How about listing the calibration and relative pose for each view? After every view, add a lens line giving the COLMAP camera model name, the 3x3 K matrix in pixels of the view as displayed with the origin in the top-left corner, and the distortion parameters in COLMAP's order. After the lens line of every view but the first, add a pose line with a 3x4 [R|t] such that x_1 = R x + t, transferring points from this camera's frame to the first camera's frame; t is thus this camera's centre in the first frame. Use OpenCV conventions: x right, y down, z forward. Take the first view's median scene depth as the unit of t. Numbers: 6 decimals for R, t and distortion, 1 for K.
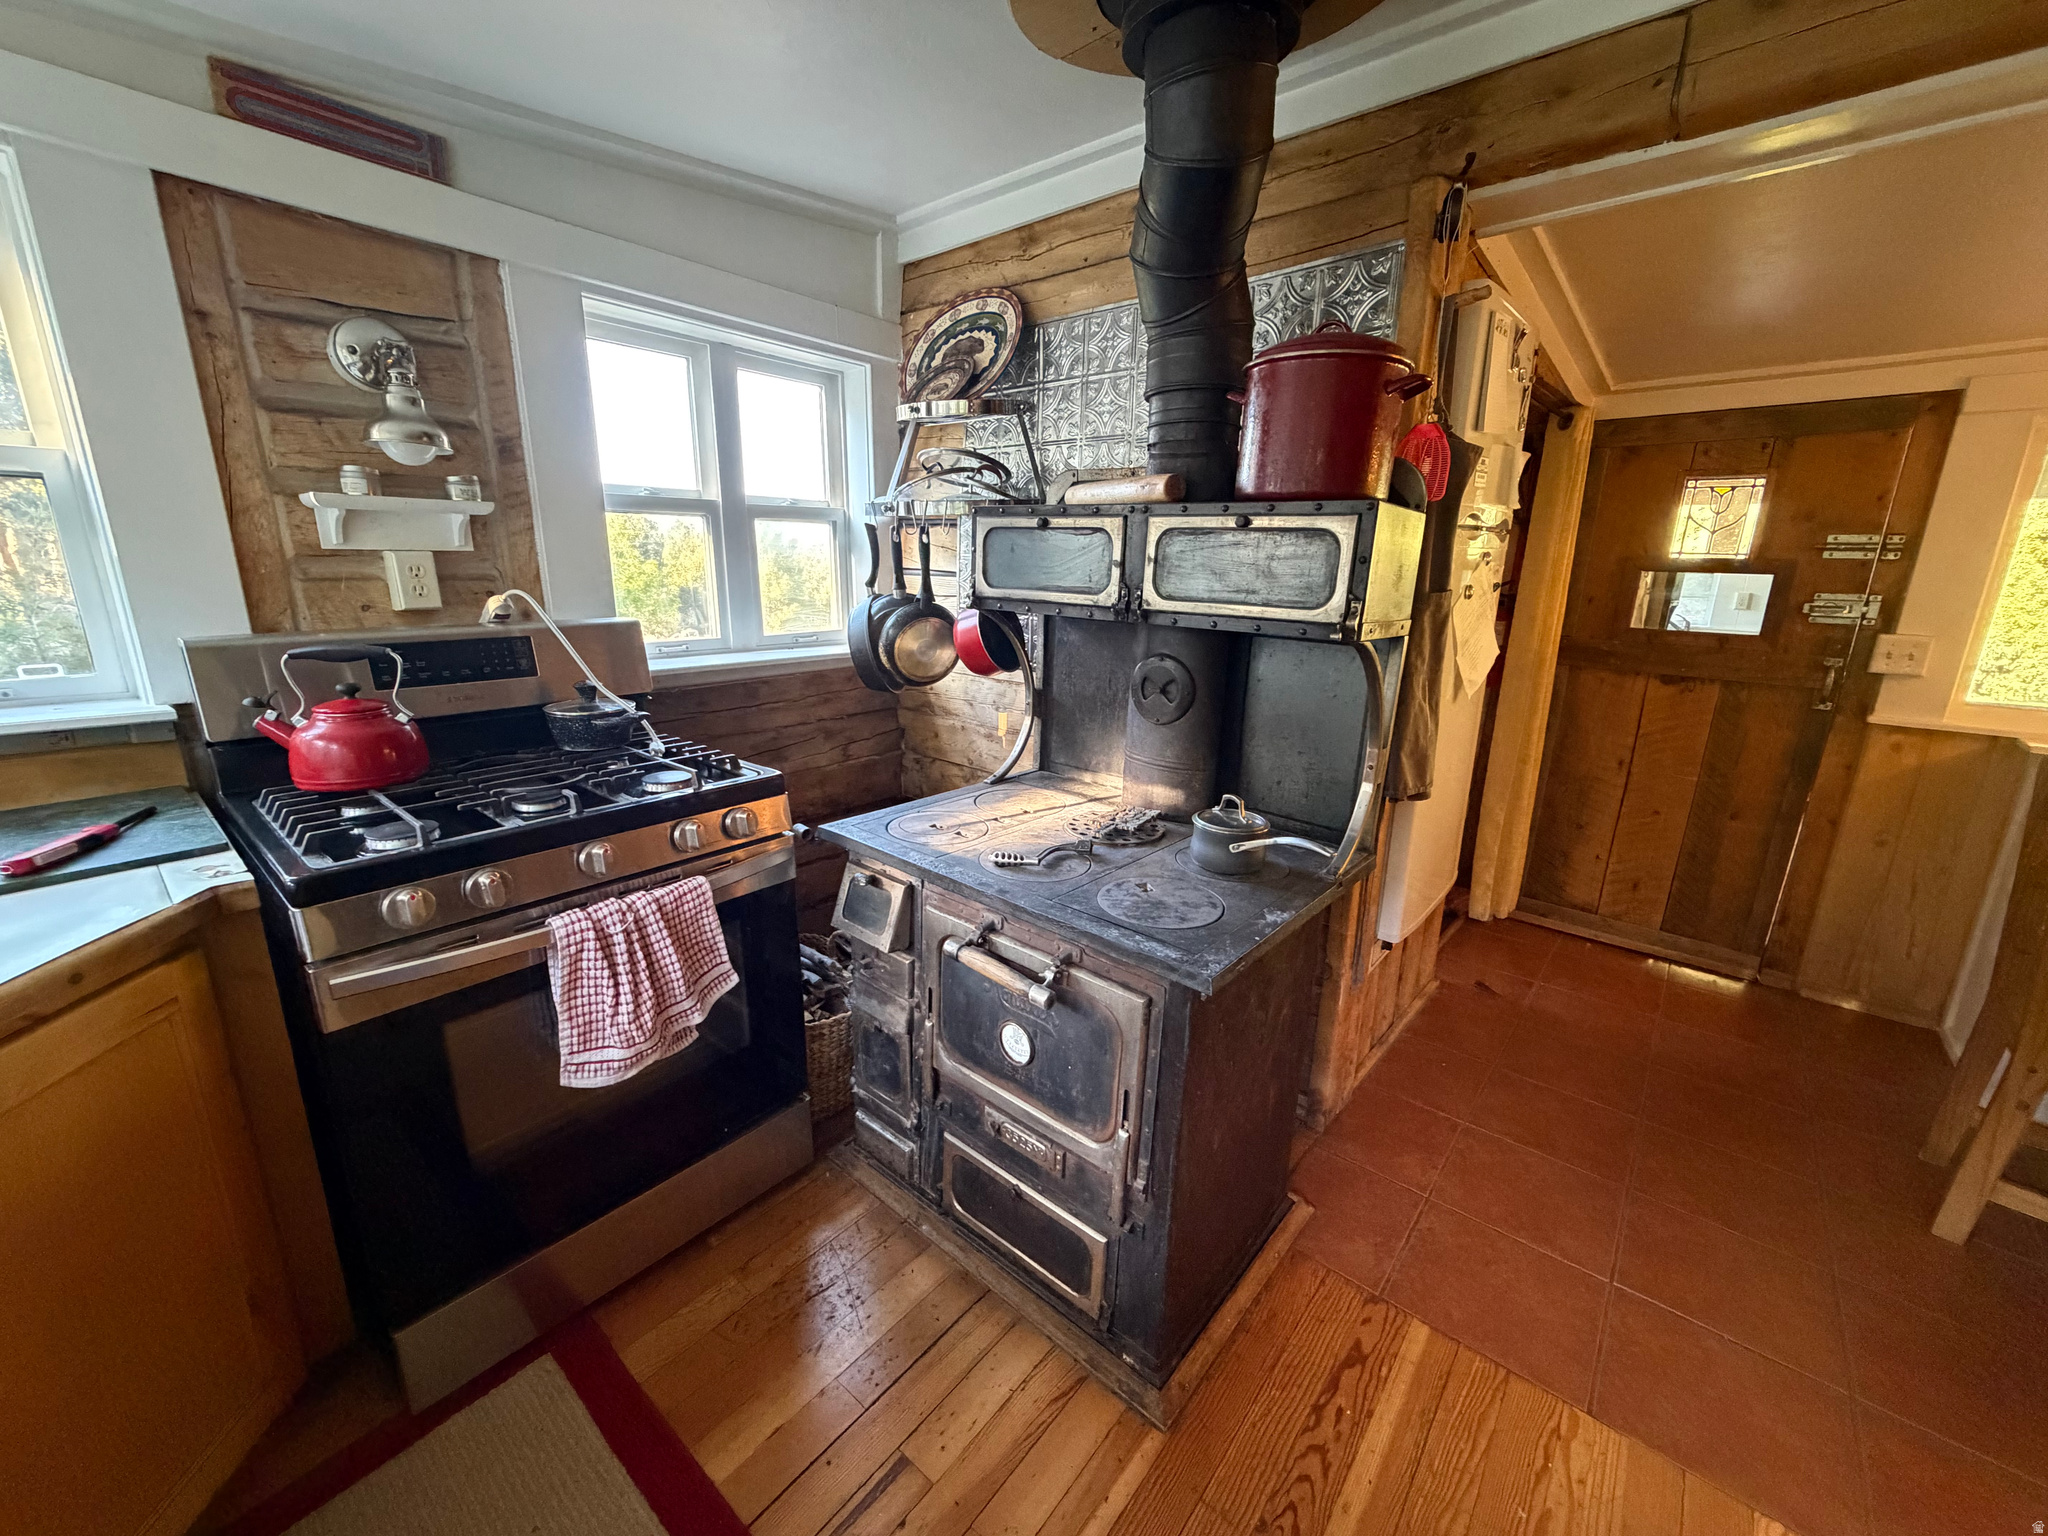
lens RADIAL K [[813.4, 0, 1019.2], [0, 813.4, 772.5], [0, 0, 1]] dist [-0.002298, 0.000398]
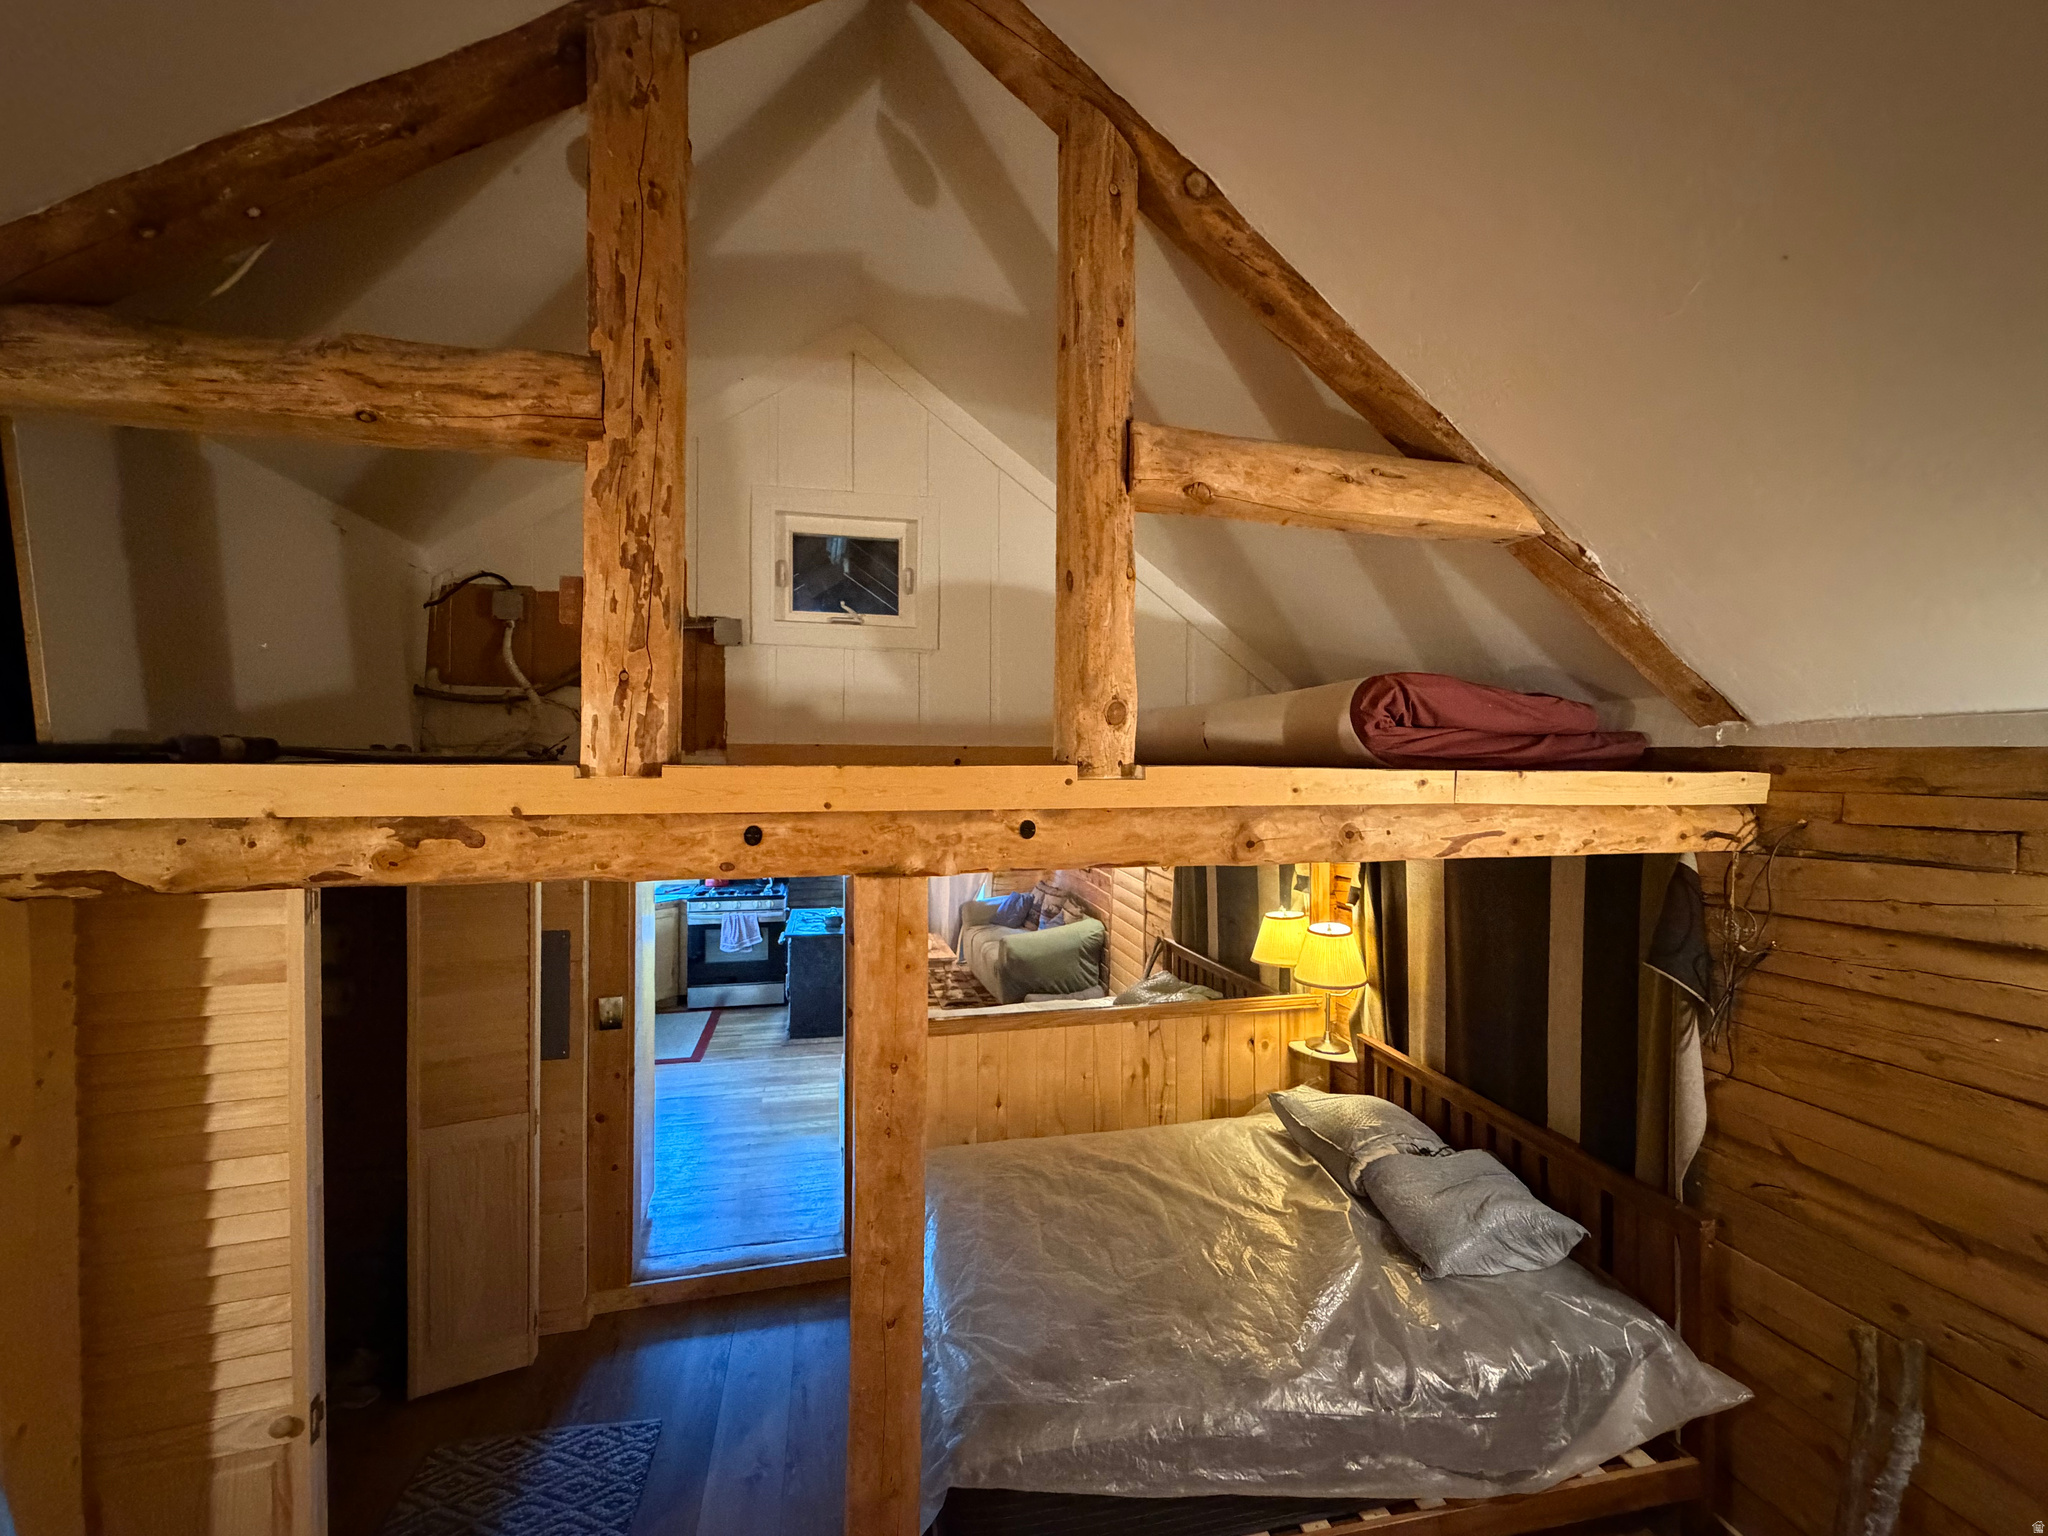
lens RADIAL K [[813.4, 0, 1022.9], [0, 813.4, 760.8], [0, 0, 1]] dist [-0.002298, 0.000398]
pose [[0.802844, -0.000833, -0.596189, 3.199759], [-0.147483, 0.968641, -0.199959, -0.010577], [0.577660, 0.248463, 0.777544, -1.718076]]
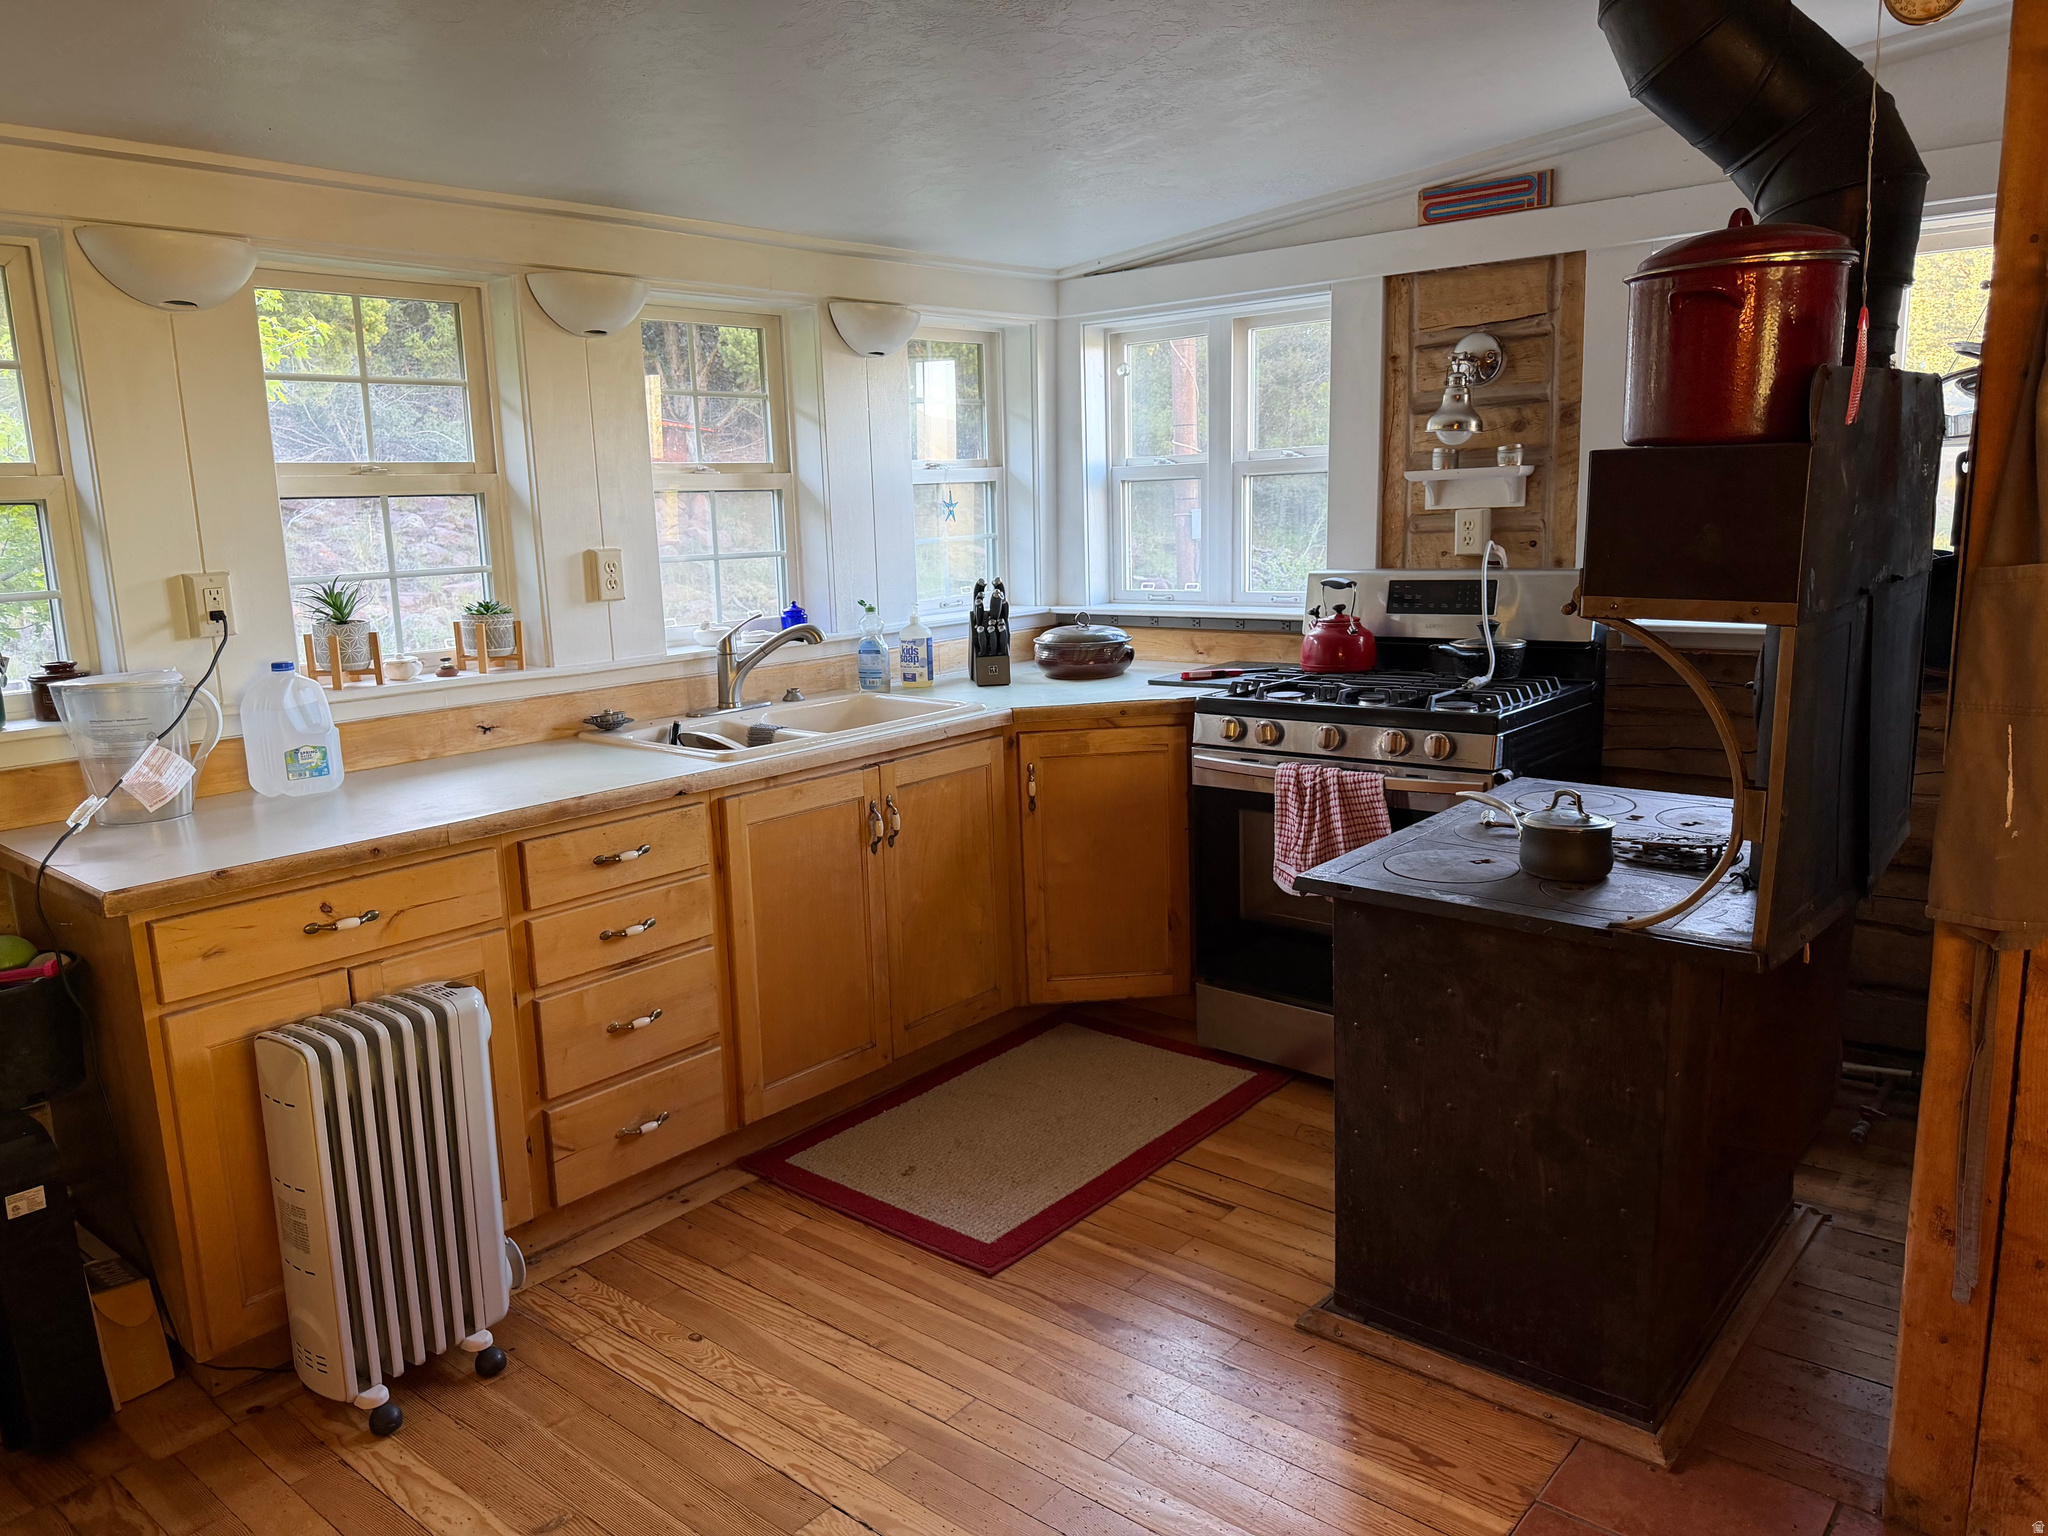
lens RADIAL K [[1447.3, 0, 1021.5], [0, 1447.3, 772.4], [0, 0, 1]] dist [0.042012, -0.000876]
pose [[0.002474, 0.174375, -0.984676, 1.606513], [-0.217155, 0.961276, 0.169685, -0.117994], [0.976134, 0.213408, 0.040245, 0.336046]]
